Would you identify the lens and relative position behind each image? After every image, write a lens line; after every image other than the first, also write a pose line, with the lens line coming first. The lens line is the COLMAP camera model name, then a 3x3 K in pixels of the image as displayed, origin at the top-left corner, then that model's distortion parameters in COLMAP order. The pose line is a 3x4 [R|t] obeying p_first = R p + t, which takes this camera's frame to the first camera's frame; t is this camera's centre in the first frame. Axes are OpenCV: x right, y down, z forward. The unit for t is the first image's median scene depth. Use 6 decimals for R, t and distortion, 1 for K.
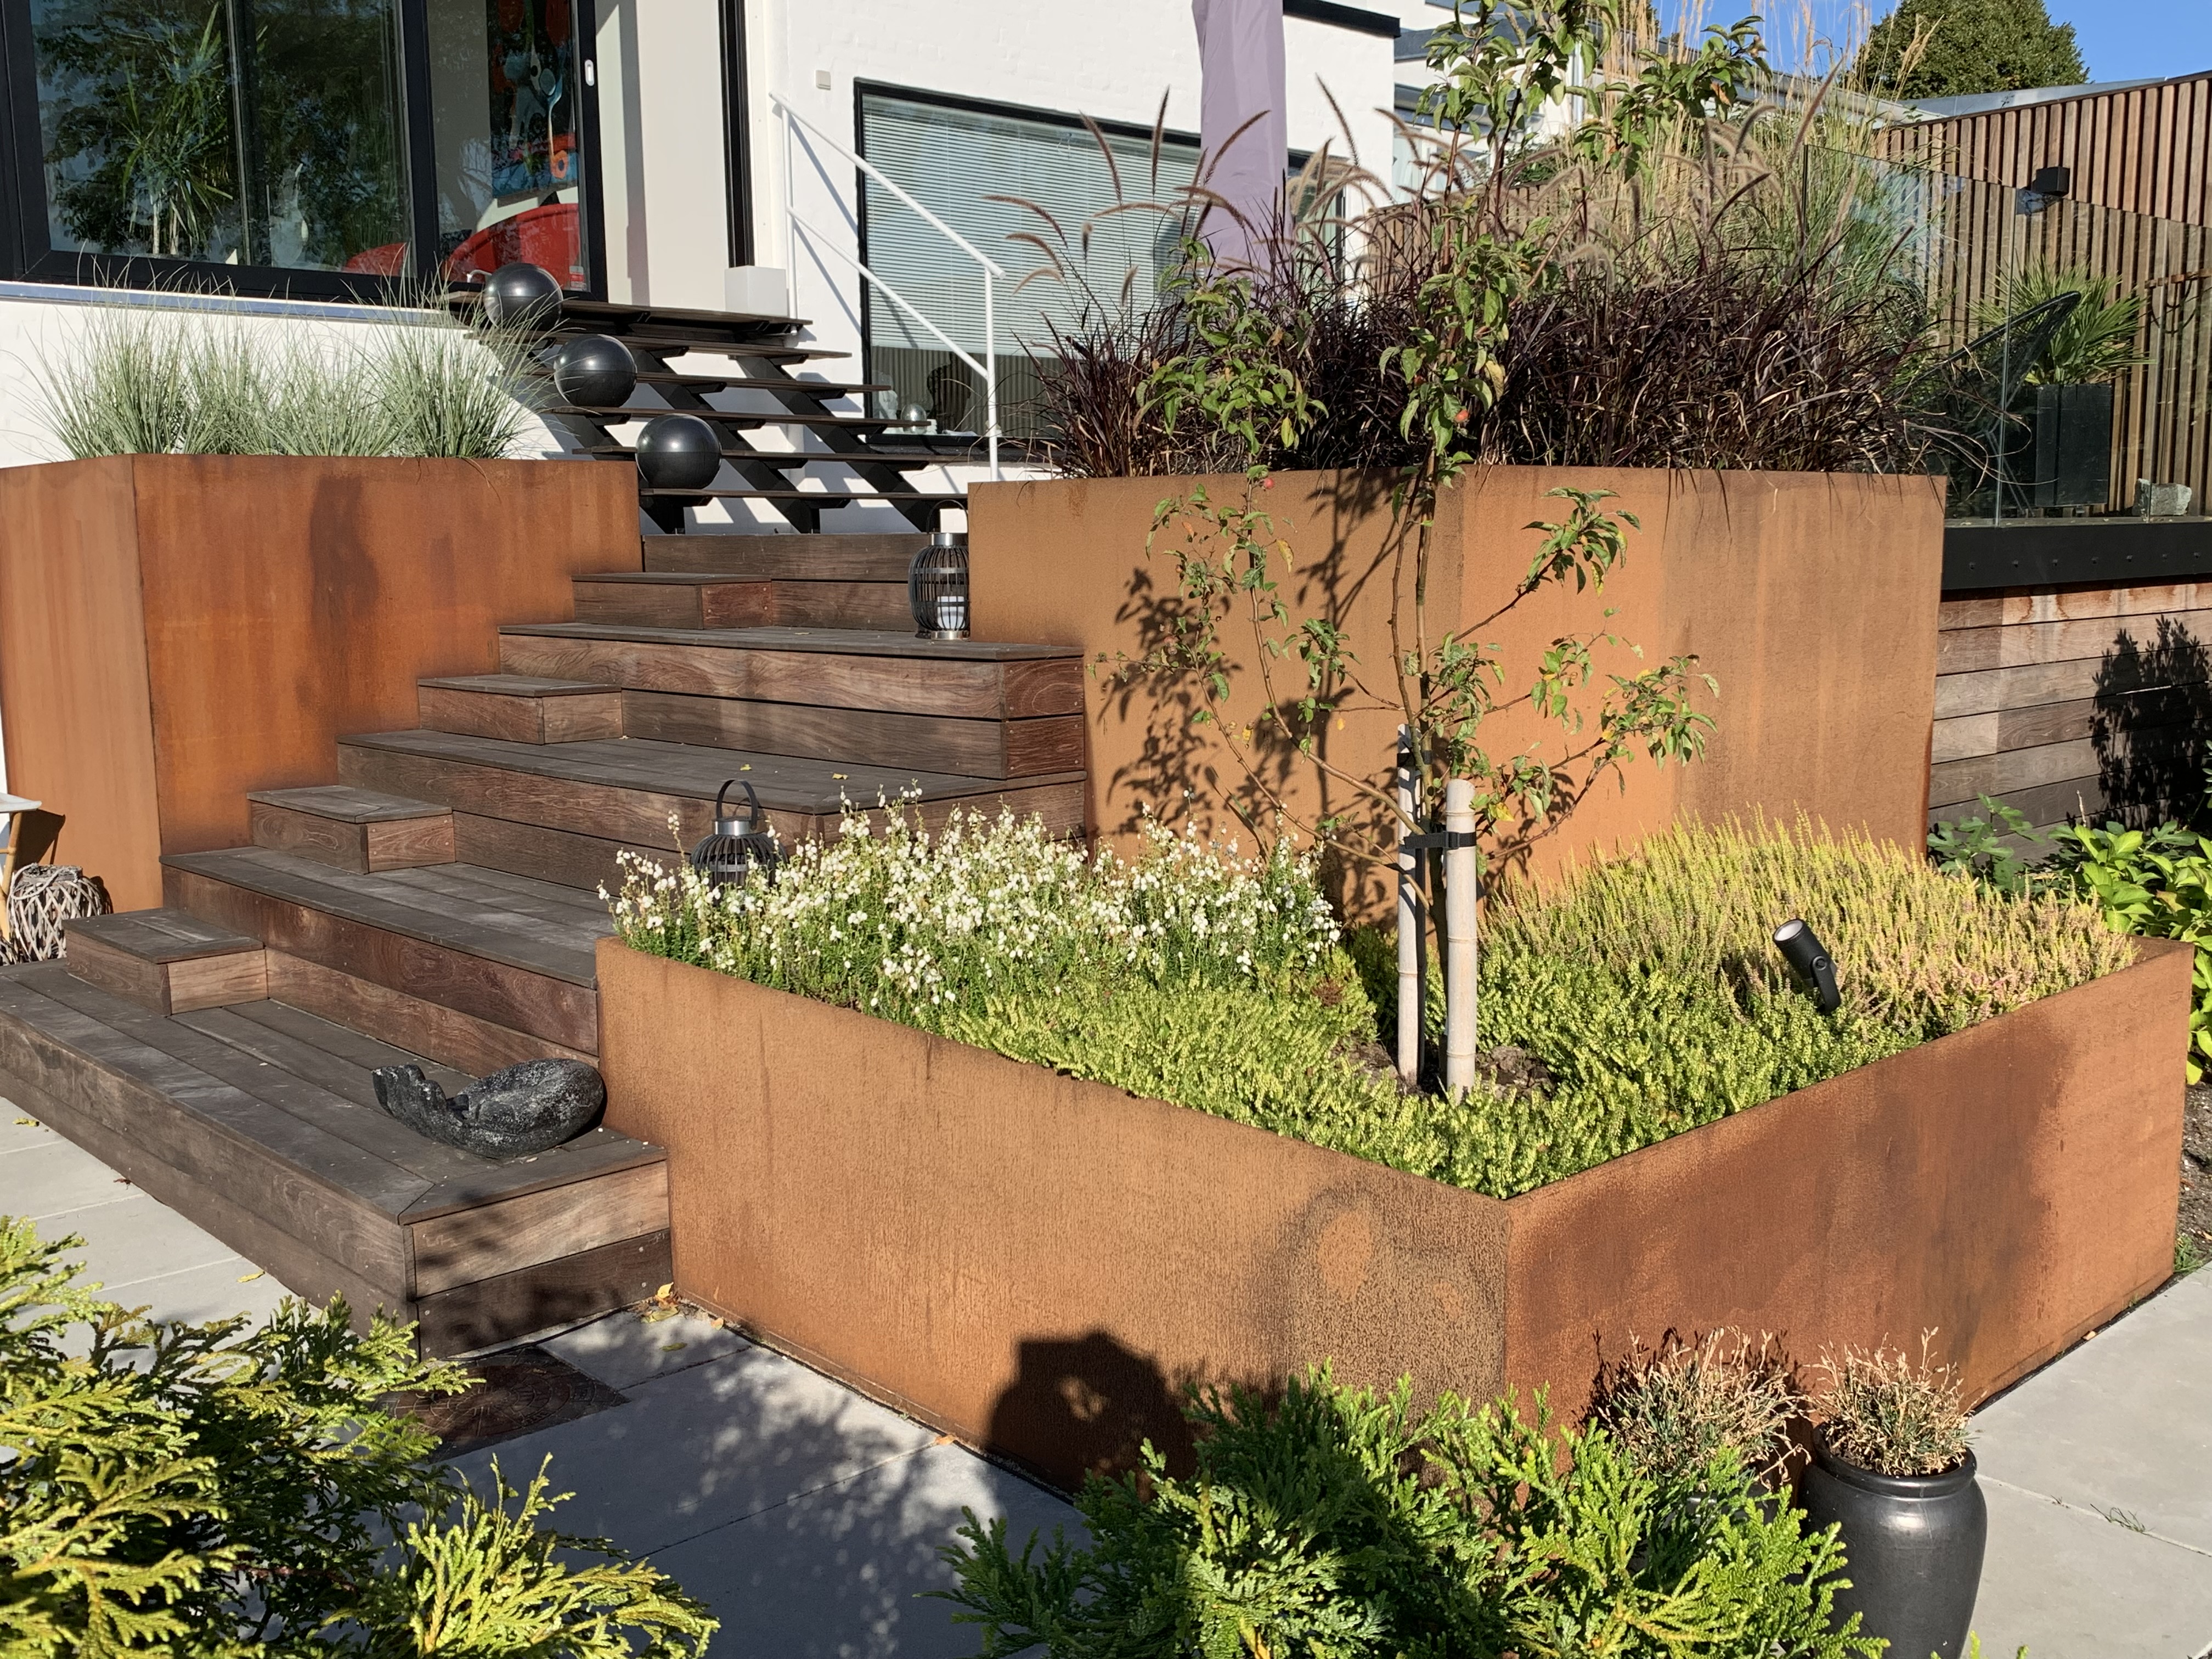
lens RADIAL K [[2305.8, 0, 1106.0], [0, 2305.8, 829.5], [0, 0, 1]] dist [0.009745, 0.006247]
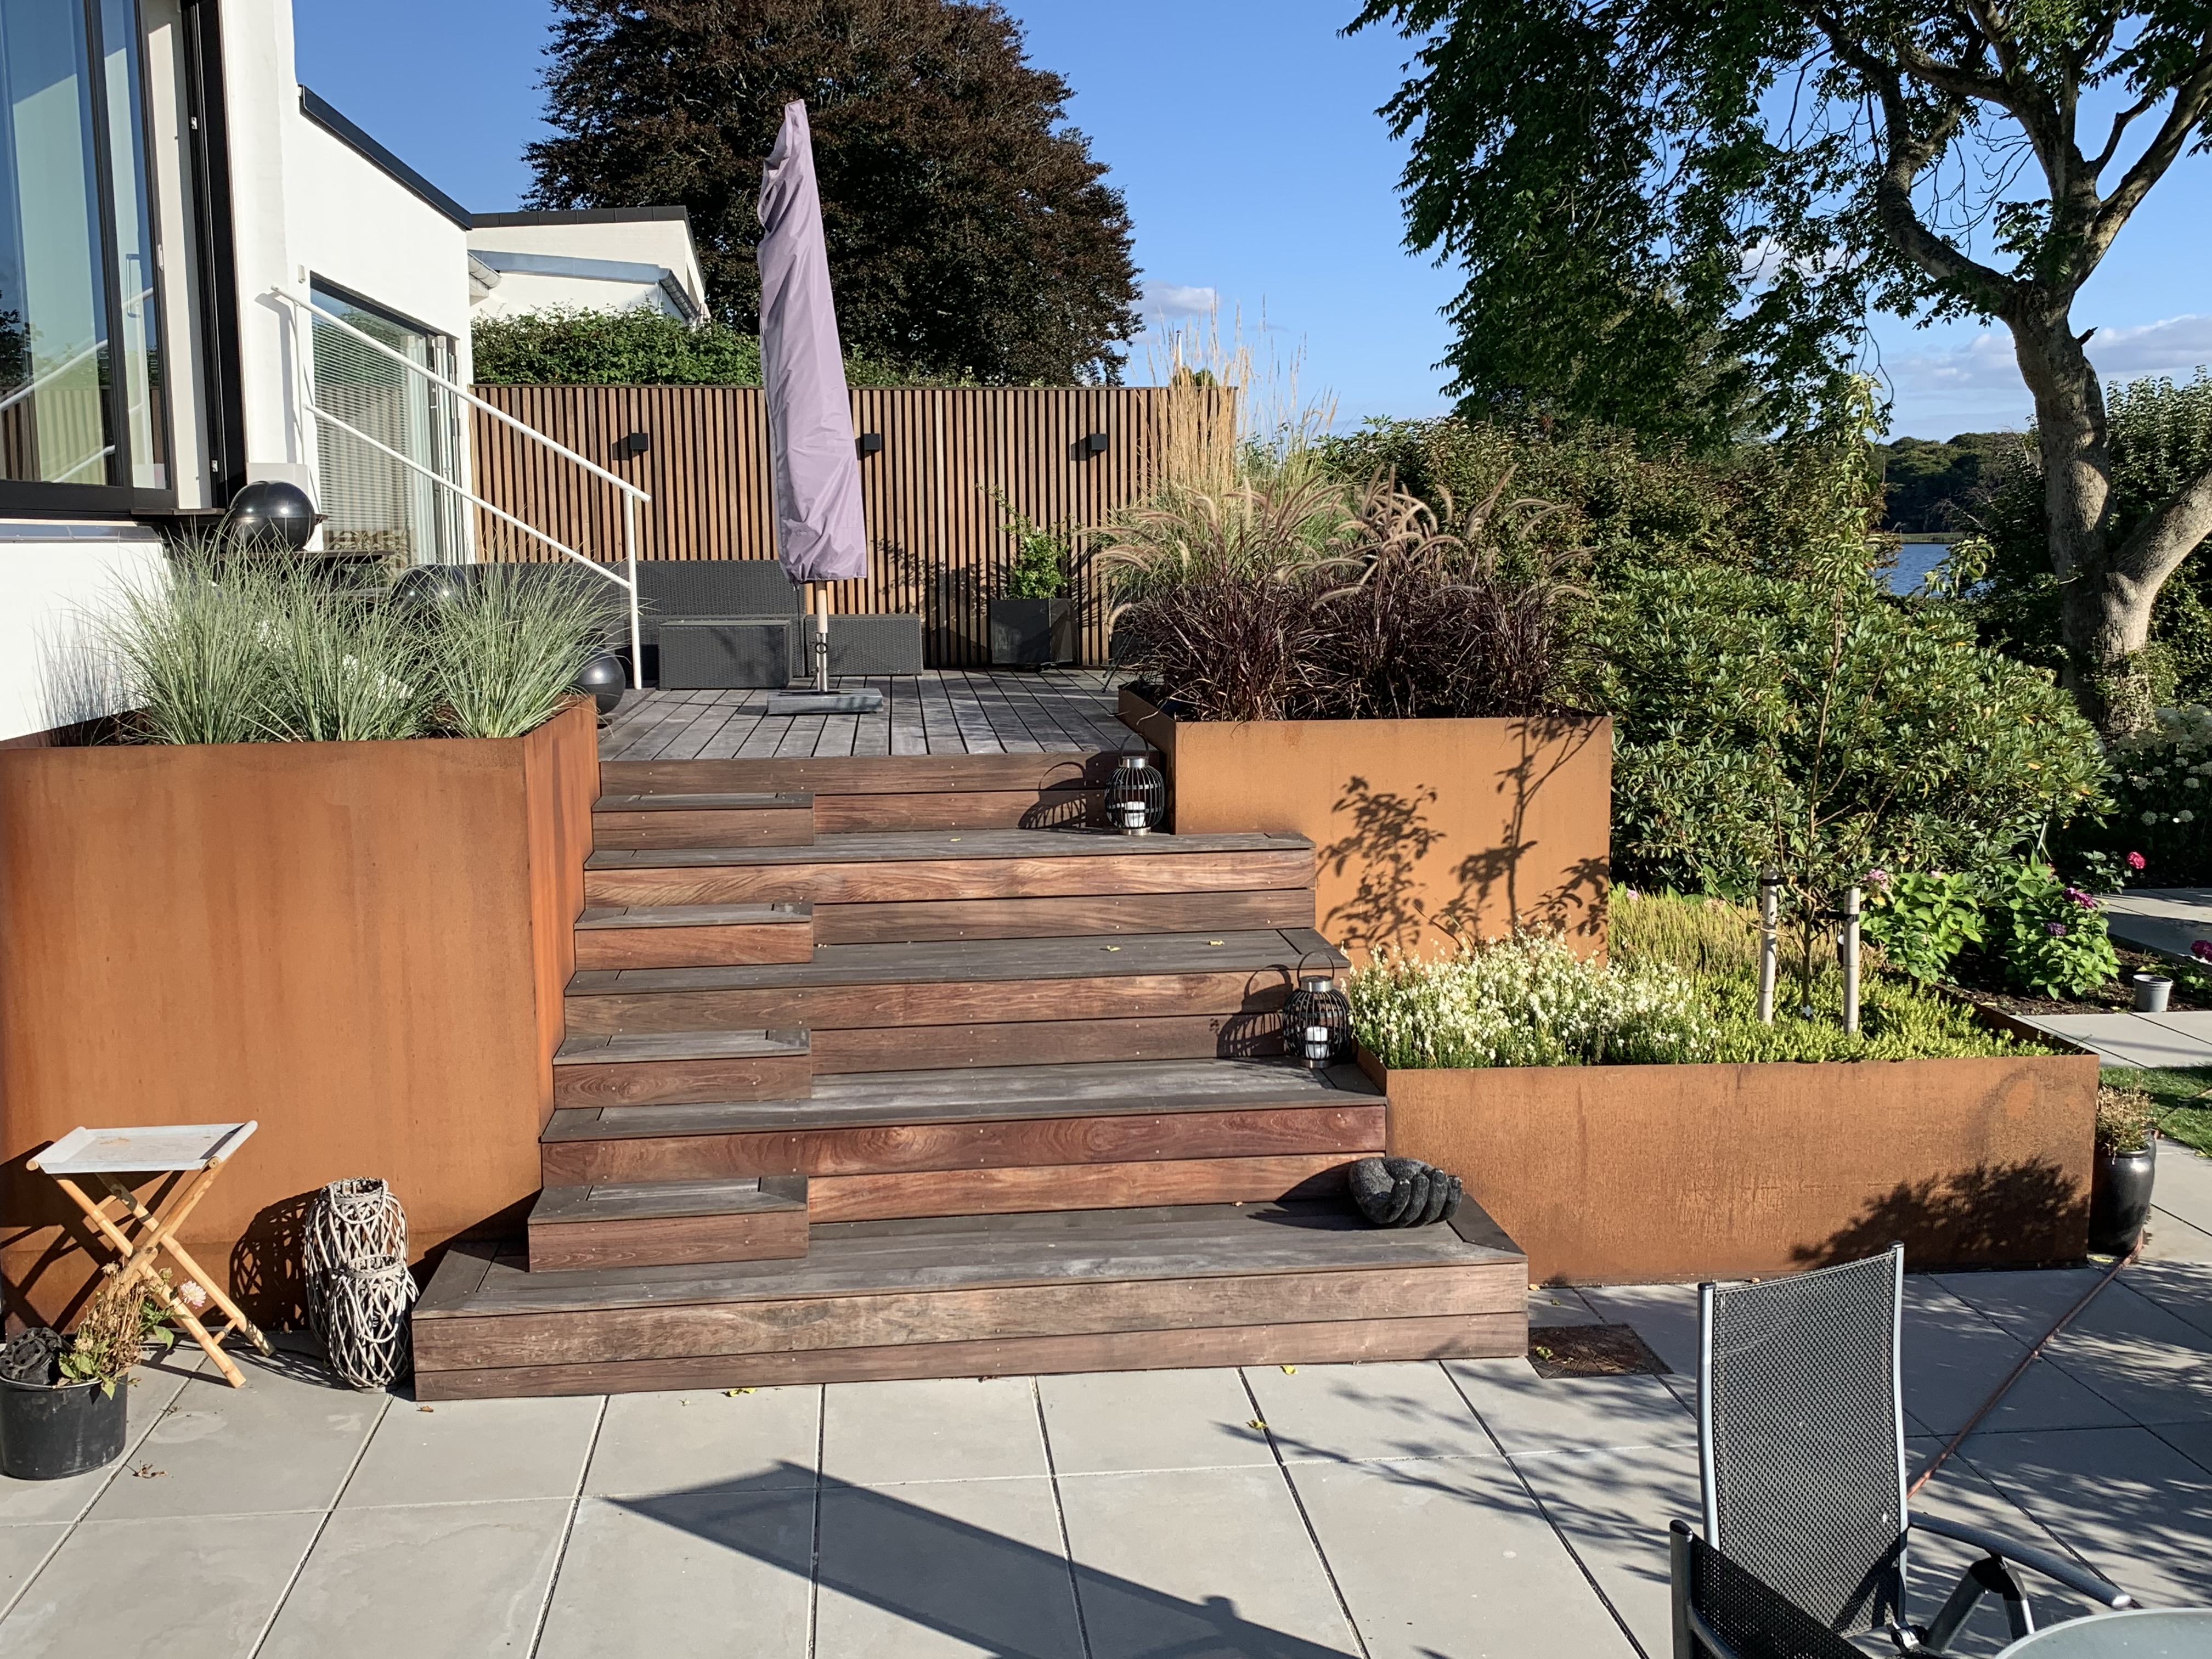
lens RADIAL K [[2305.8, 0, 1106.0], [0, 2305.8, 829.5], [0, 0, 1]] dist [0.009745, 0.006247]
pose [[0.559782, -0.099229, 0.822677, -1.347542], [0.103039, 0.993434, 0.049714, -0.172219], [-0.822209, 0.056939, 0.566331, 0.276302]]
